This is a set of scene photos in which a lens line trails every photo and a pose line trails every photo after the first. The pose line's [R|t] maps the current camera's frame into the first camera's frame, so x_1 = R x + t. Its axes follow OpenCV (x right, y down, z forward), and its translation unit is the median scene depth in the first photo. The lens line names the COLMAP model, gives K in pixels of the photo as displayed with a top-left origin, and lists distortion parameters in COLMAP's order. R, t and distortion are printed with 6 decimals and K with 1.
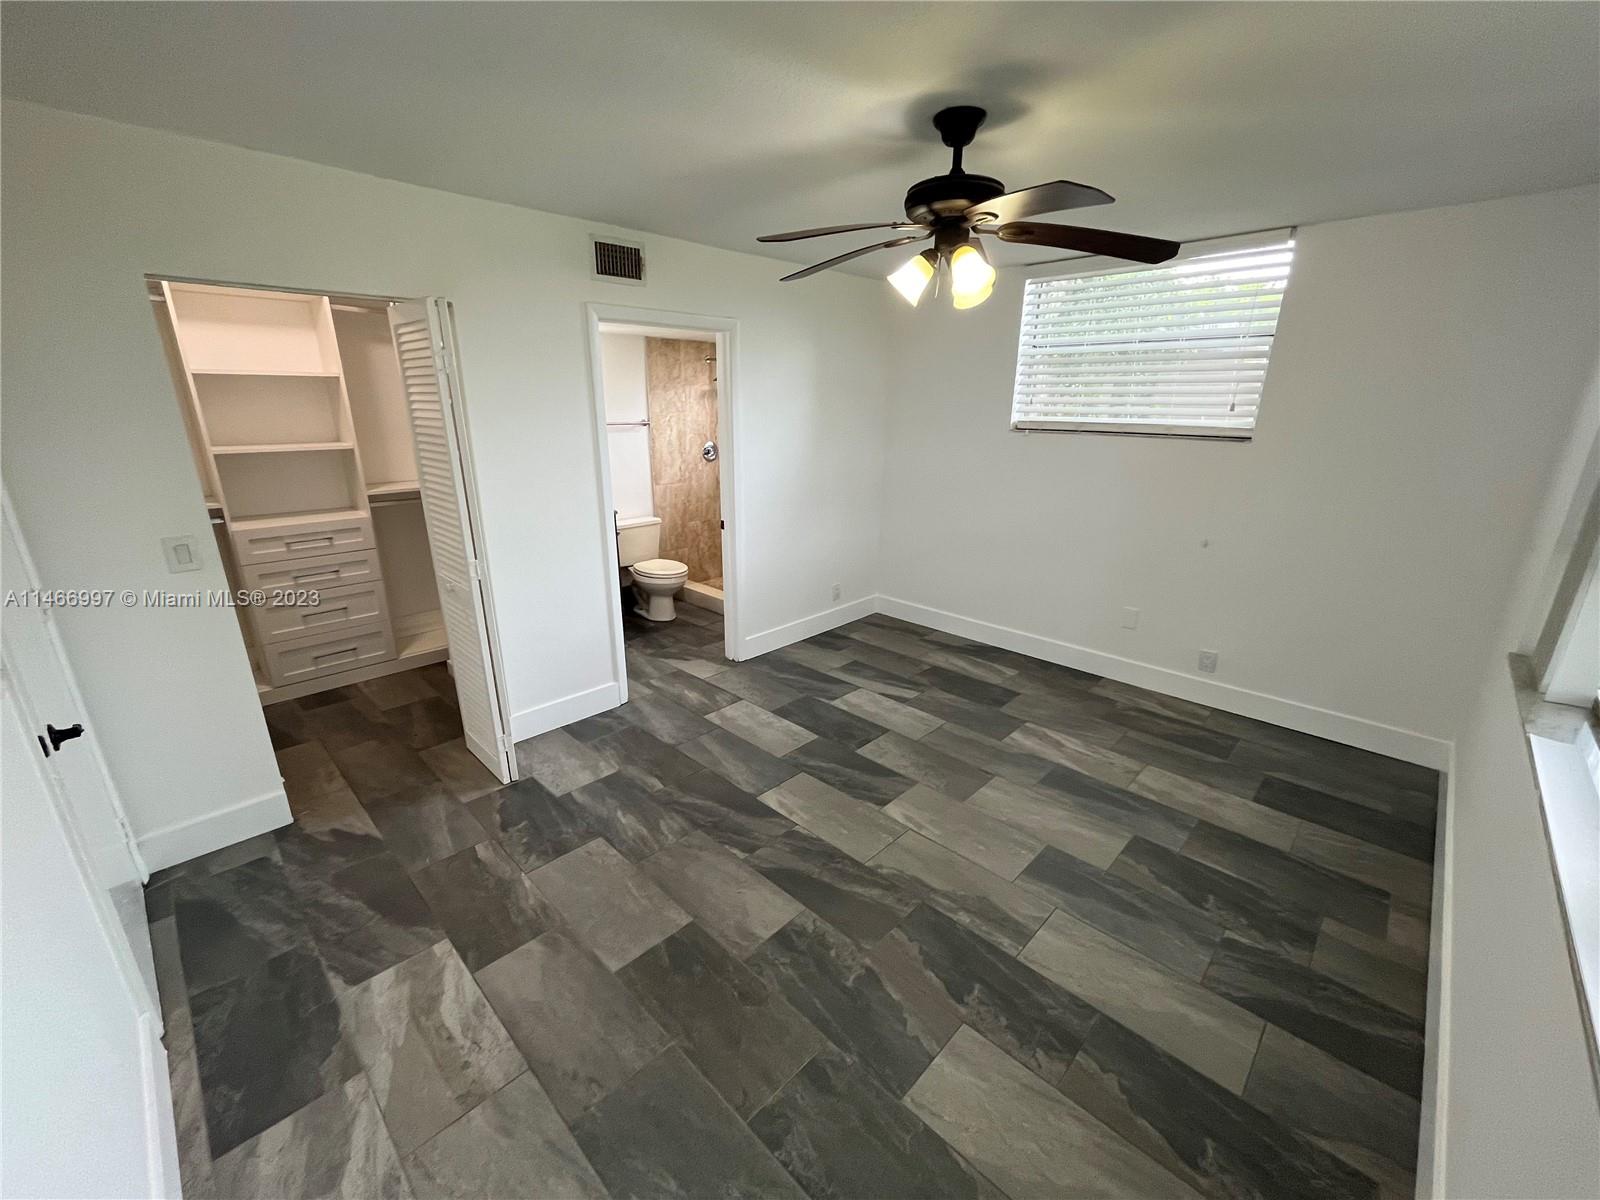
lens RADIAL K [[645.0, 0, 796.5], [0, 645.0, 602.6], [0, 0, 1]] dist [-0.000555, -0.001421]
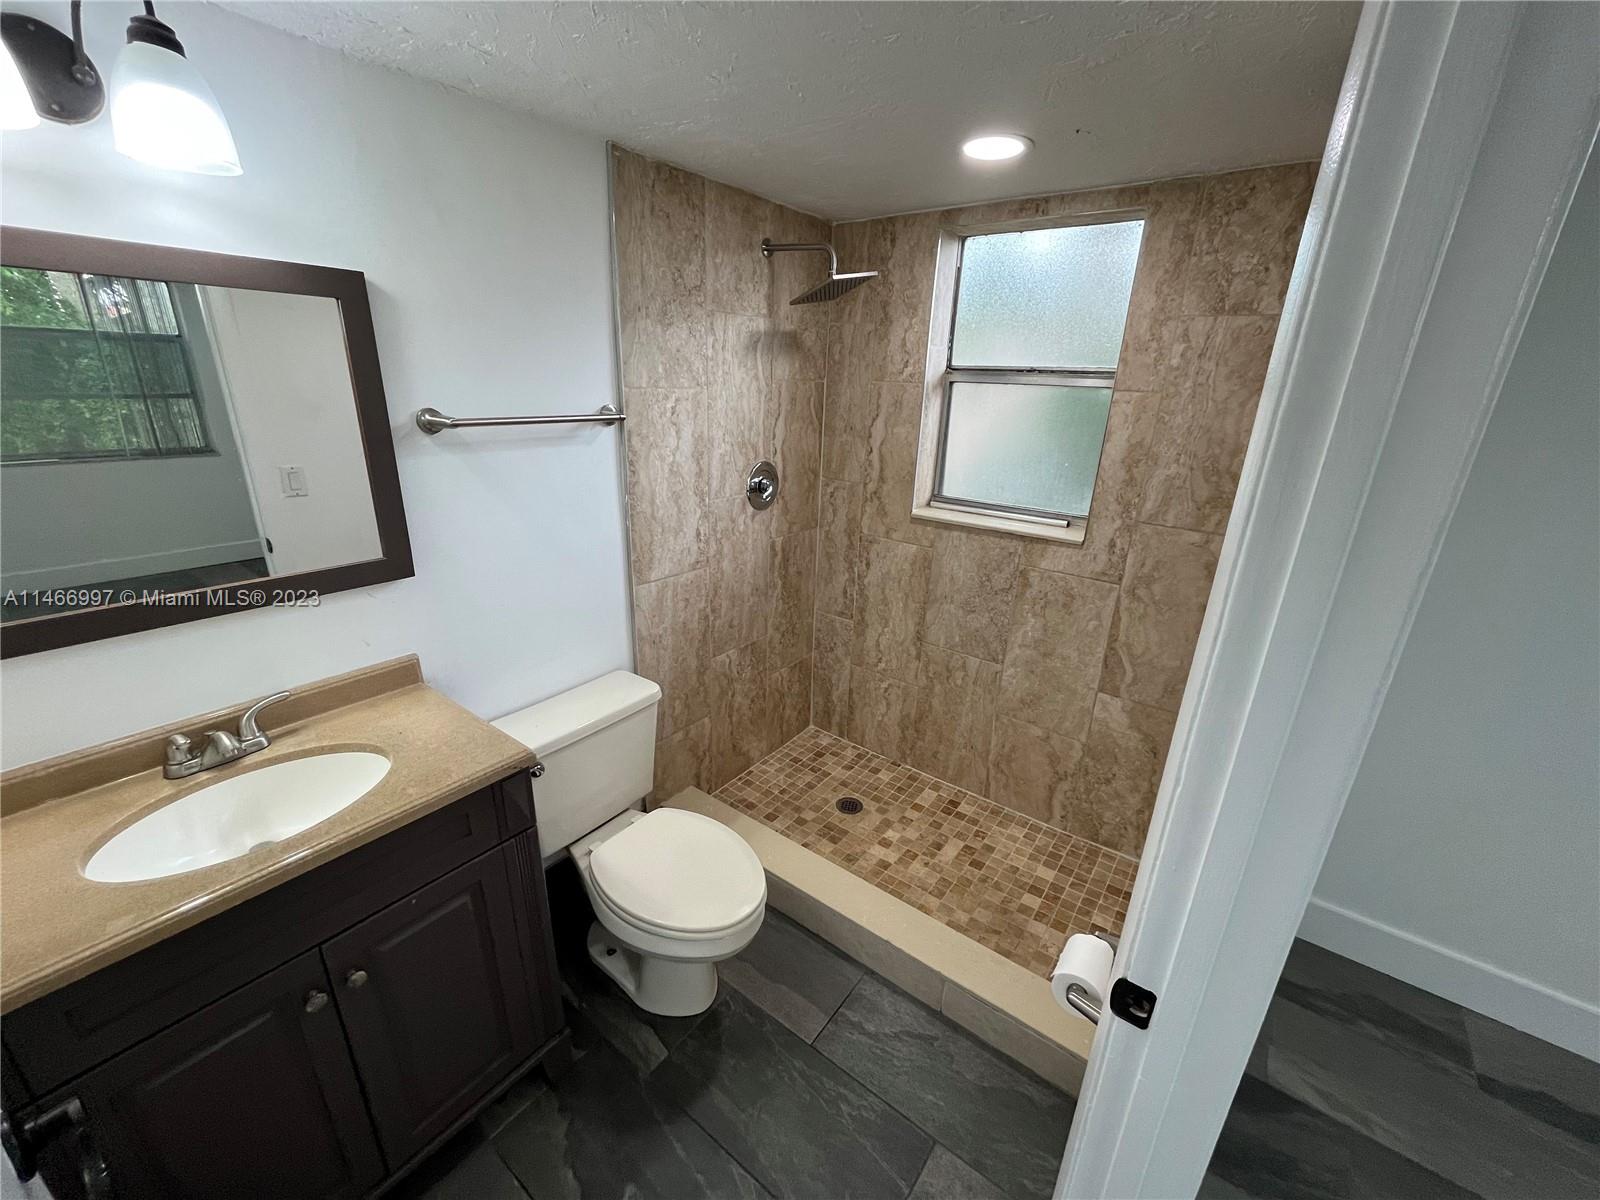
lens RADIAL K [[645.0, 0, 800.9], [0, 645.0, 603.9], [0, 0, 1]] dist [-0.000555, -0.001421]
pose [[0.991764, -0.019466, 0.126594, -0.172118], [0.015318, 0.999316, 0.033655, -0.181707], [-0.127163, -0.031439, 0.991384, 0.619830]]
